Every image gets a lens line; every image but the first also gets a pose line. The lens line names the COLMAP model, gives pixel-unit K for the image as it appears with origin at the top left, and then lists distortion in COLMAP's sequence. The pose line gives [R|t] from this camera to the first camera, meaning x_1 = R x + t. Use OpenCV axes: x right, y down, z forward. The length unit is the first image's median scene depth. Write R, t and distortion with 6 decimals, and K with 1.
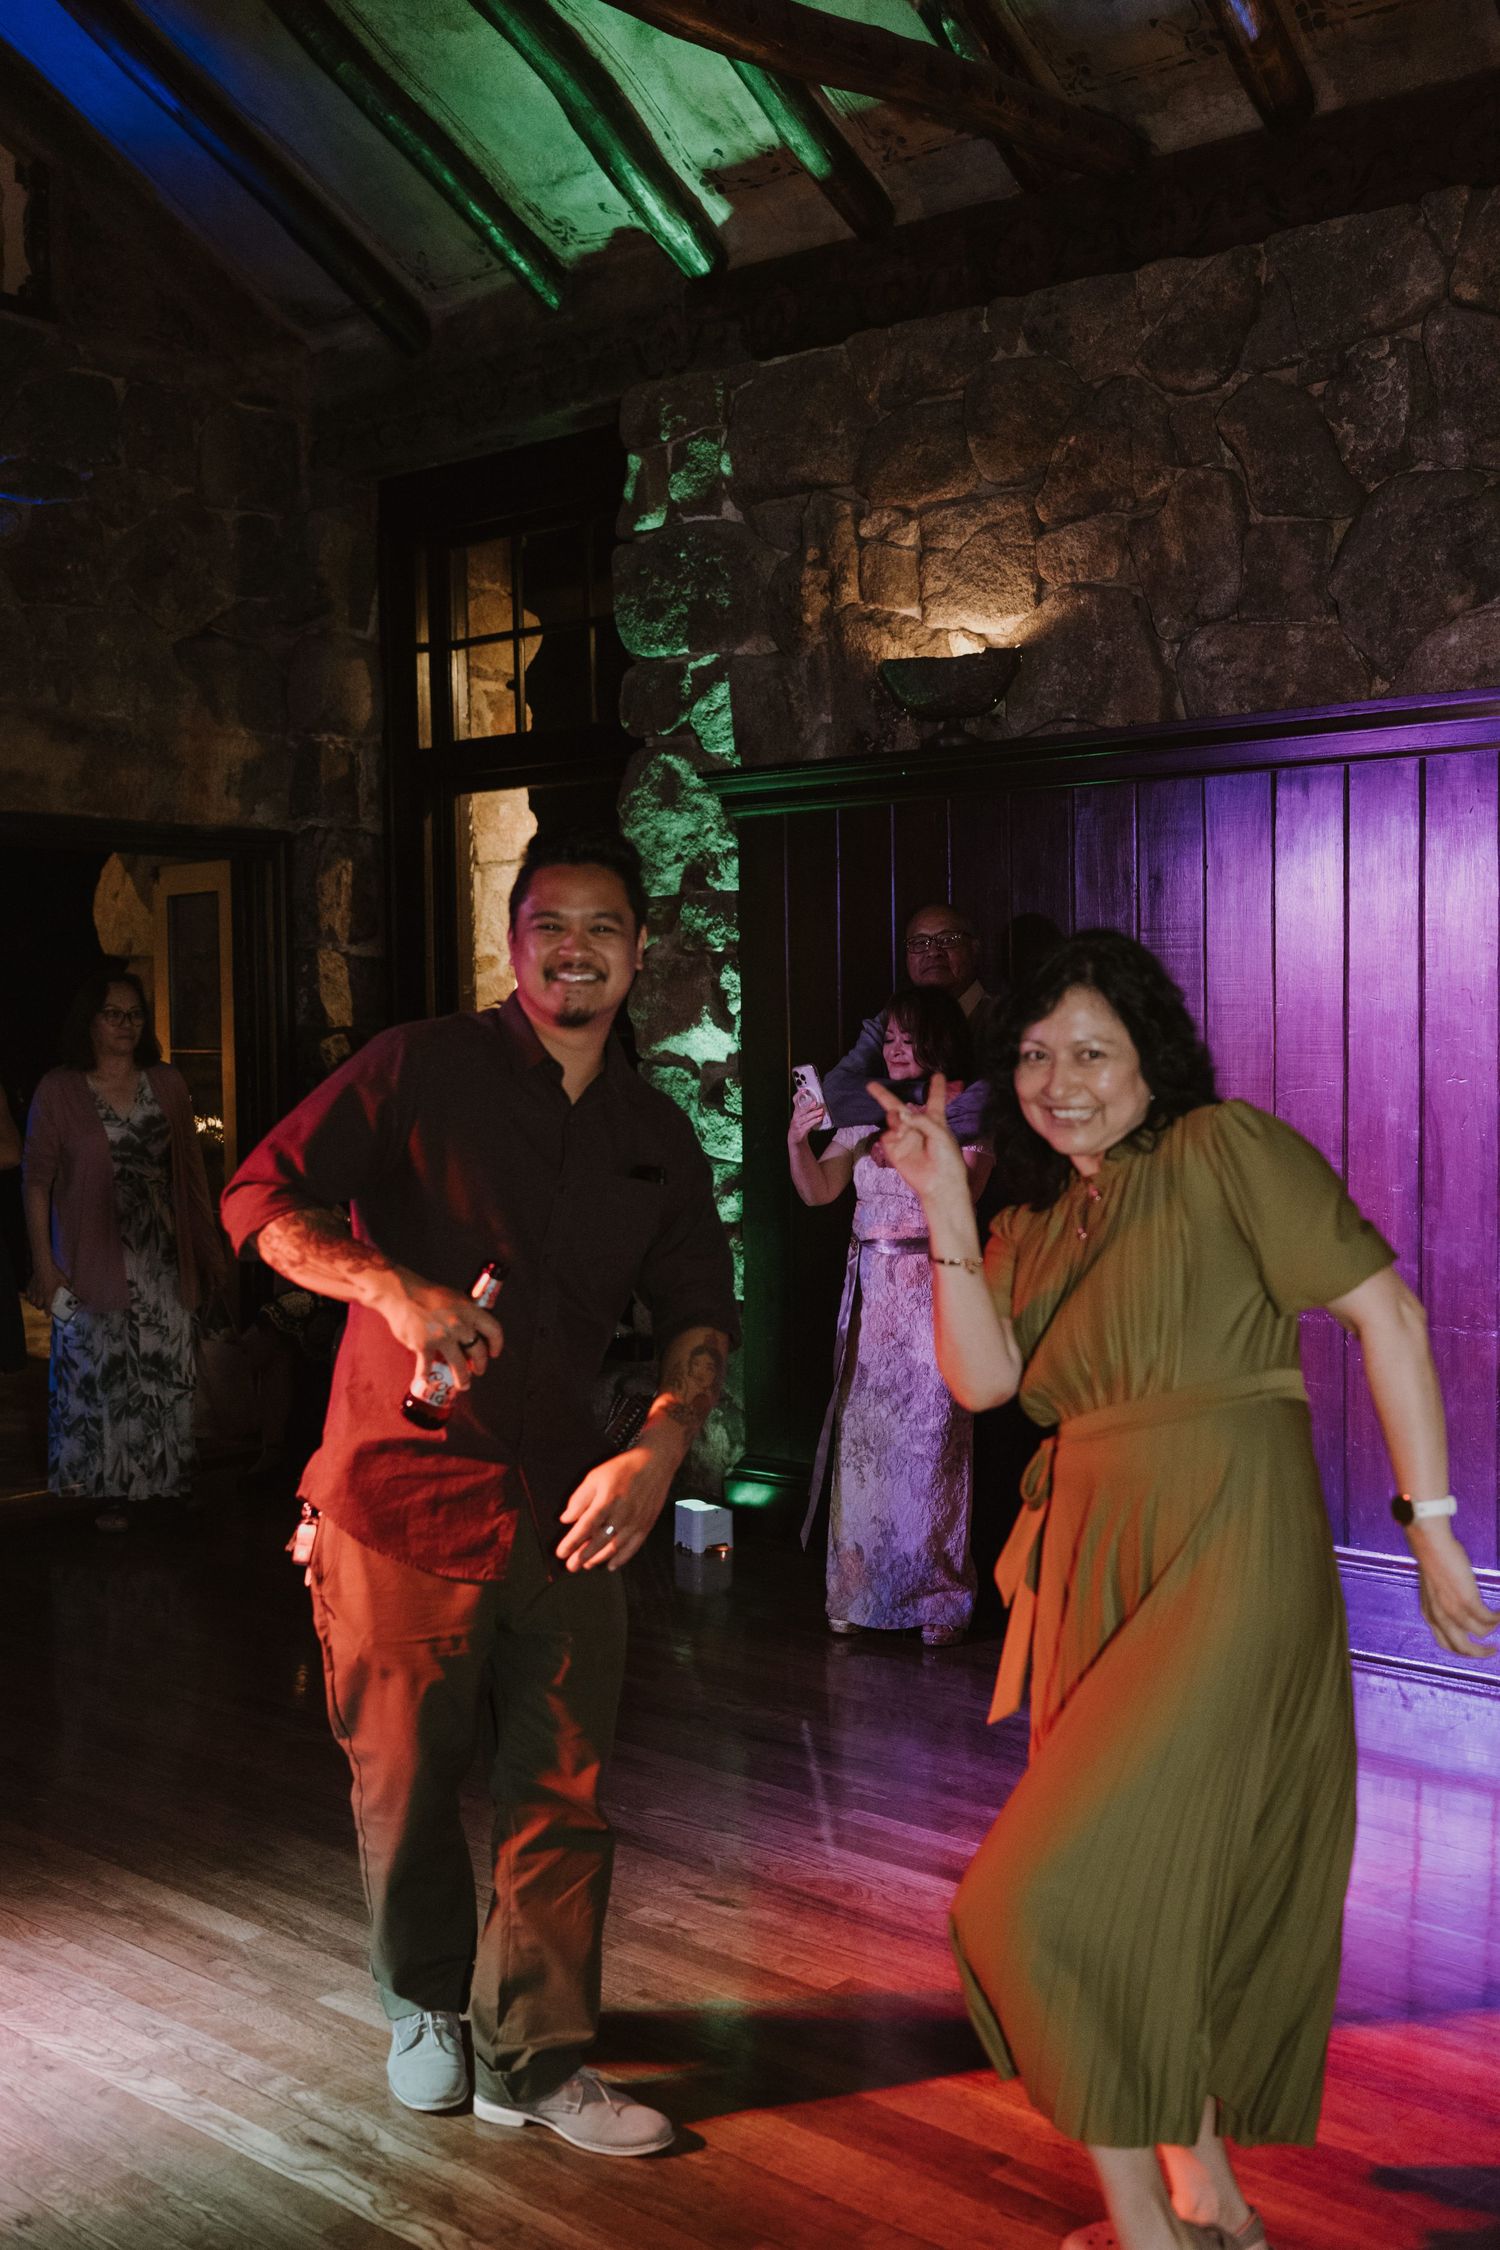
lens RADIAL K [[2265.2, 0, 755.1], [0, 2265.2, 1110.2], [0, 0, 1]] dist [0.013767, -0.025053]
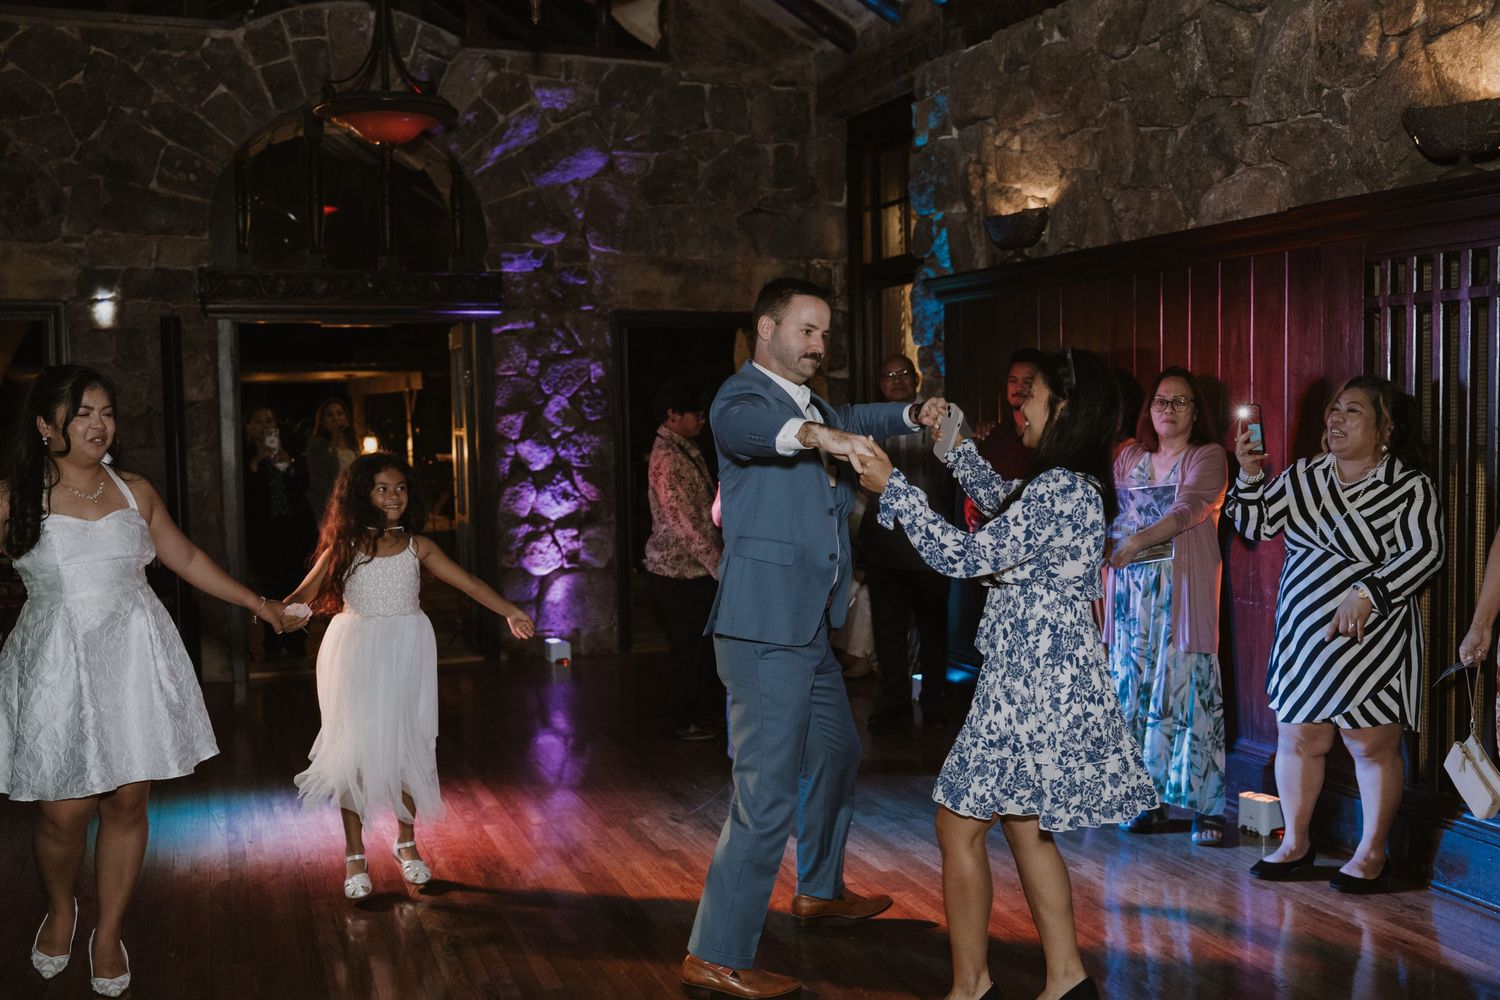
lens RADIAL K [[1509.1, 0, 750.0], [0, 1509.1, 500.0], [0, 0, 1]] dist [0.012828, -0.019285]
pose [[0.877226, 0.024215, -0.479467, 0.454021], [-0.011094, 0.999483, 0.030180, -0.005405], [0.479950, -0.021155, 0.877041, -0.152307]]
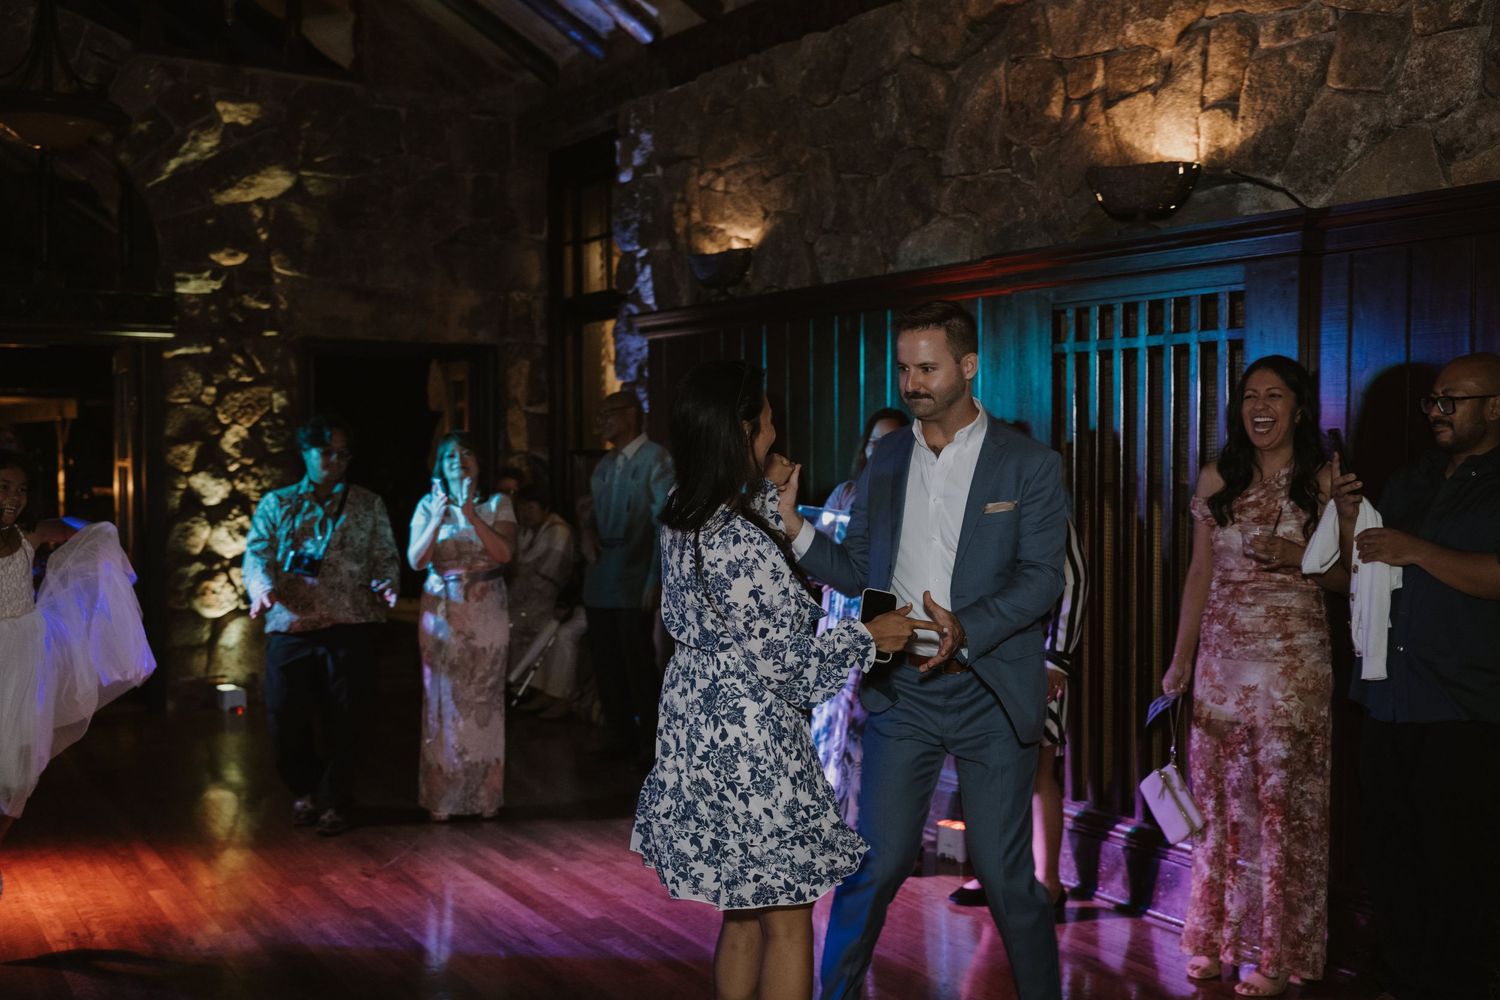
lens RADIAL K [[1510.2, 0, 772.0], [0, 1510.2, 477.2], [0, 0, 1]] dist [0.013767, -0.025053]
pose [[0.960856, 0.014130, -0.276687, 0.437337], [-0.019013, 0.999707, -0.014976, -0.001636], [0.276394, 0.019651, 0.960843, -0.144326]]
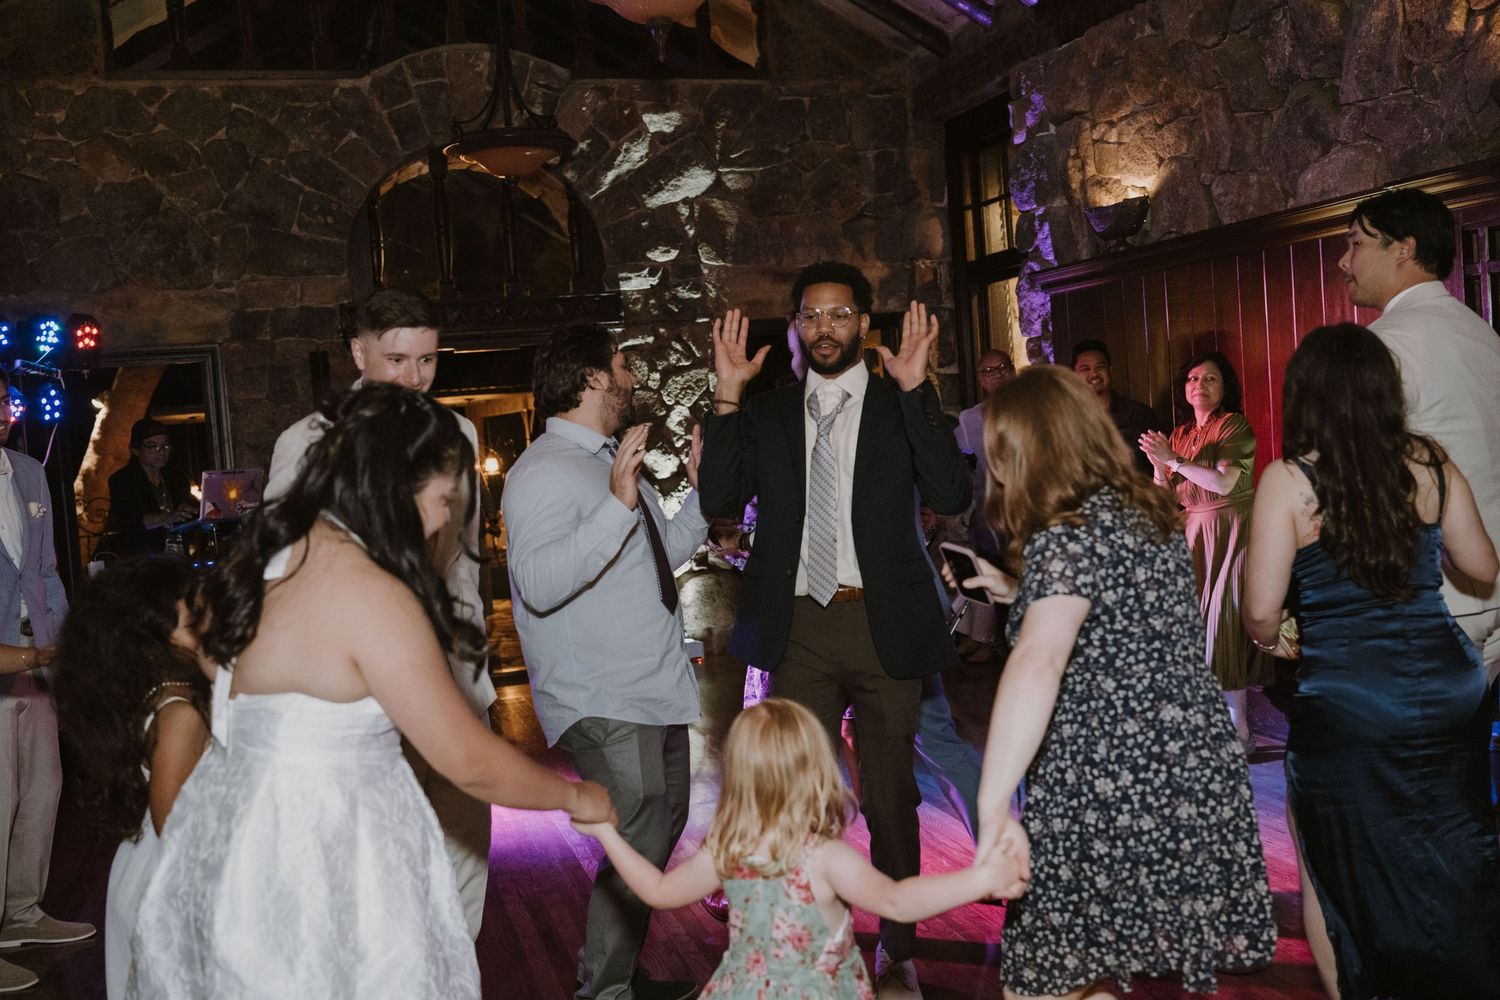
lens RADIAL K [[1511.2, 0, 750.0], [0, 1511.2, 500.0], [0, 0, 1]] dist [0.017165, -0.014027]
pose [[0.841666, -0.021944, -0.539552, 0.469149], [0.042127, 0.998797, 0.025093, -0.000484], [0.538353, -0.043850, 0.841578, -0.208201]]
